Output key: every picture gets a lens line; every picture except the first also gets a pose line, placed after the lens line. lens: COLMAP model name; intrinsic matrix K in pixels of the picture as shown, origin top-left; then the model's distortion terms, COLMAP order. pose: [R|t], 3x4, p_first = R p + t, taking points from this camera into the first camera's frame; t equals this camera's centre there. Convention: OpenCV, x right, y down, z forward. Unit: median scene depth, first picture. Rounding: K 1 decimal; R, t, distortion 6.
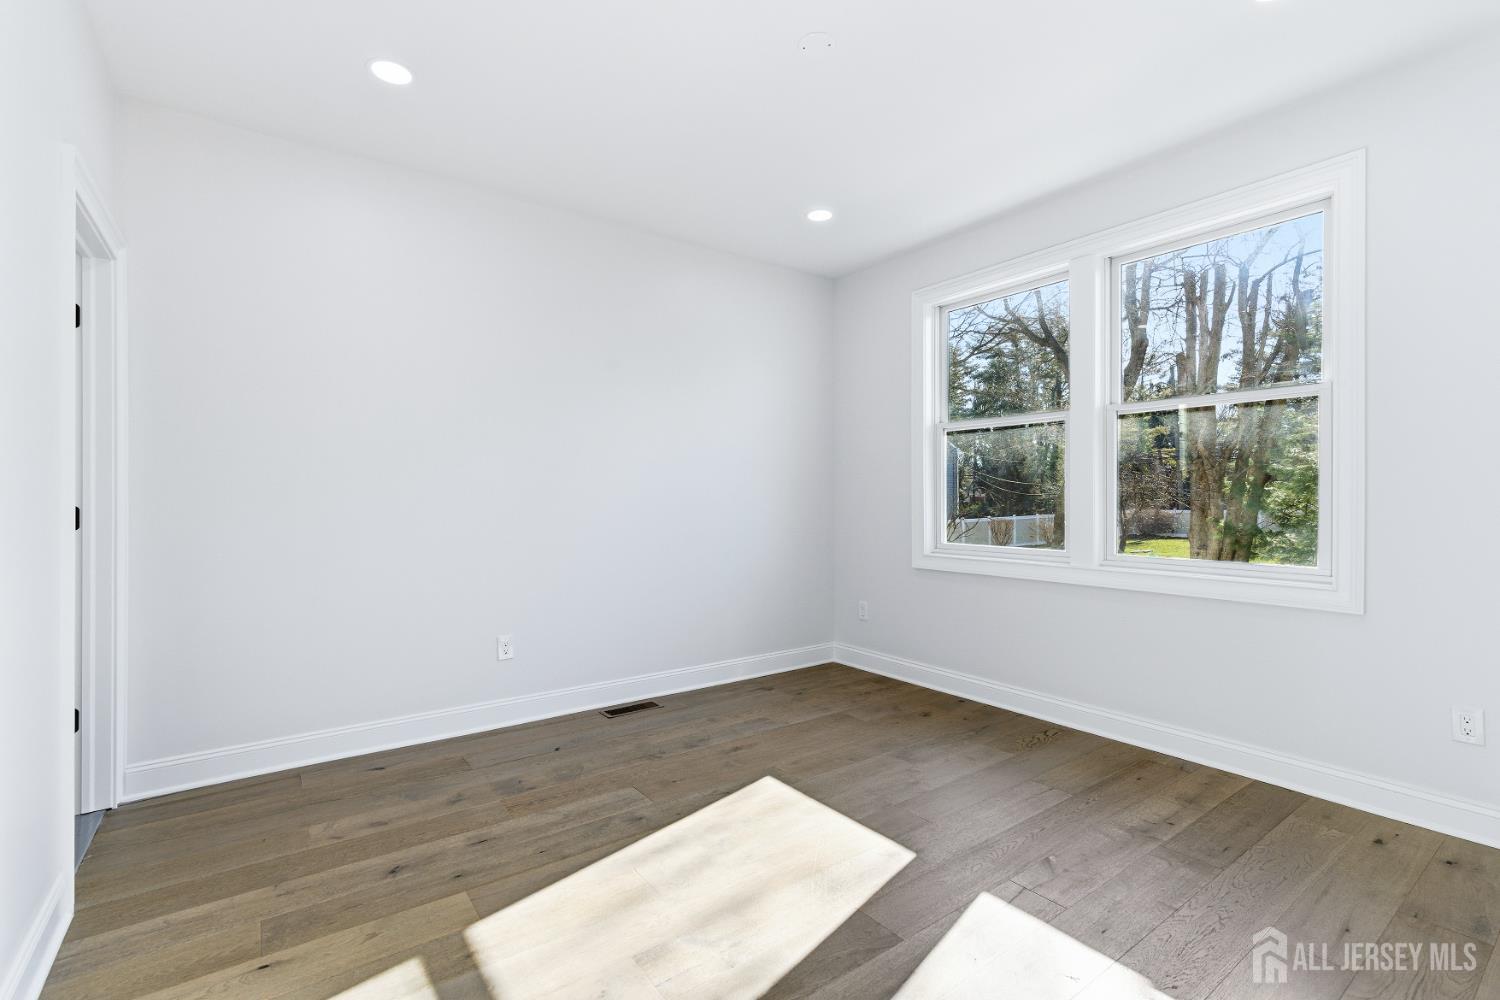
lens RADIAL K [[687.3, 0, 748.3], [0, 687.3, 495.6], [0, 0, 1]] dist [0.000810, 0.000418]
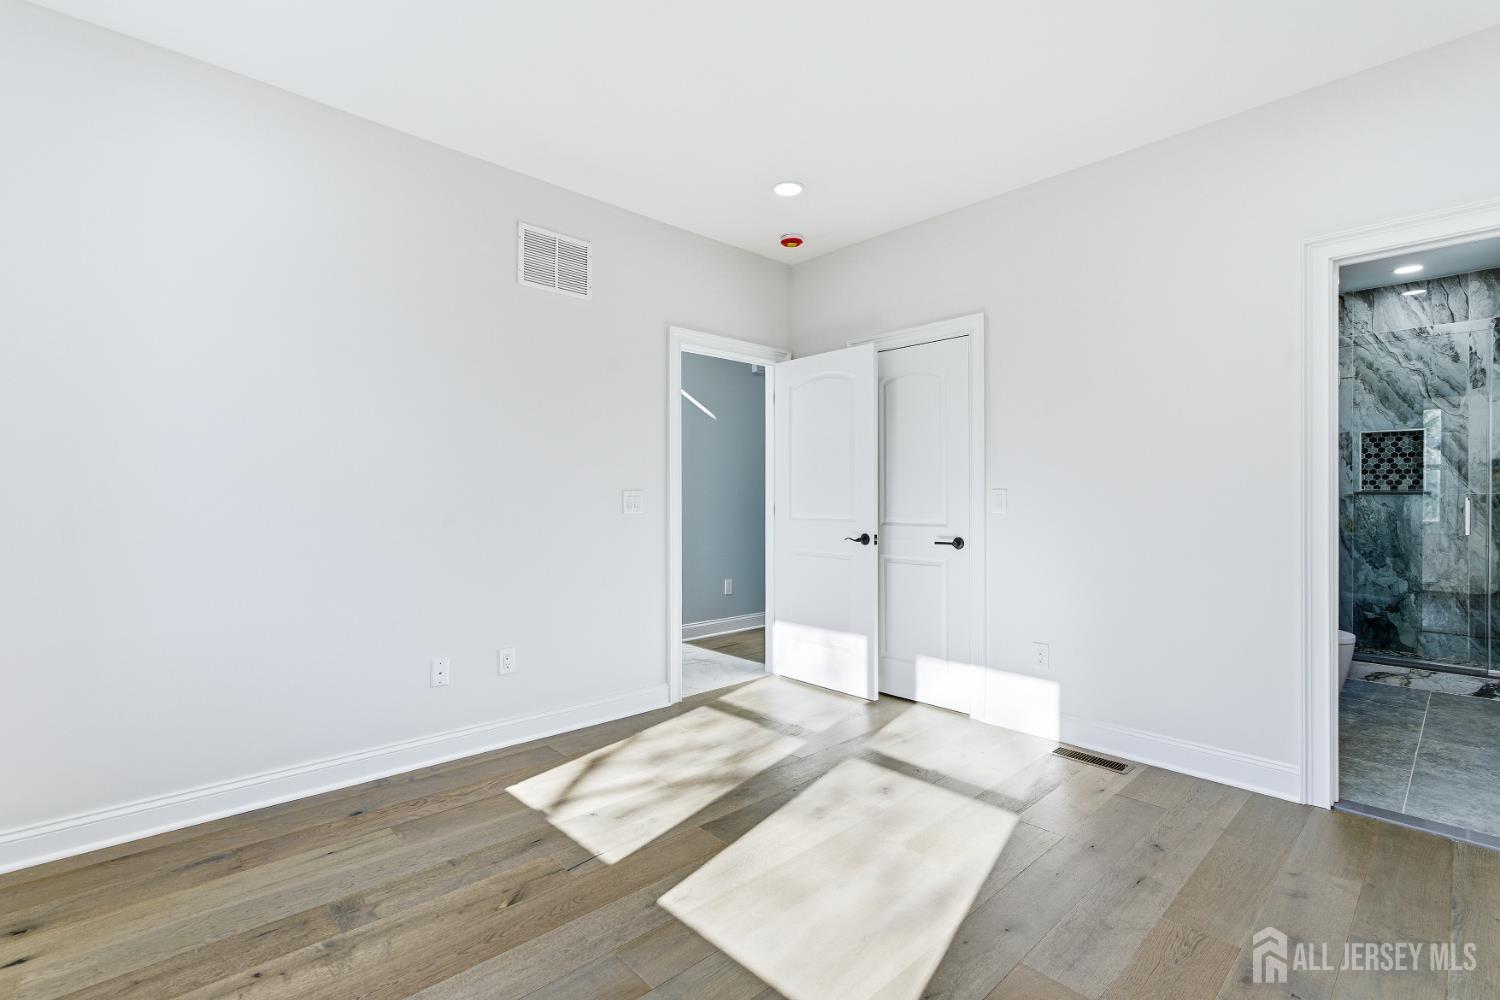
lens RADIAL K [[687.3, 0, 748.3], [0, 687.3, 495.6], [0, 0, 1]] dist [0.000810, 0.000418]
pose [[-0.993406, -0.002695, -0.114622, 0.224631], [-0.001640, 0.999955, -0.009293, 0.008444], [0.114642, -0.009043, -0.993366, 1.853223]]
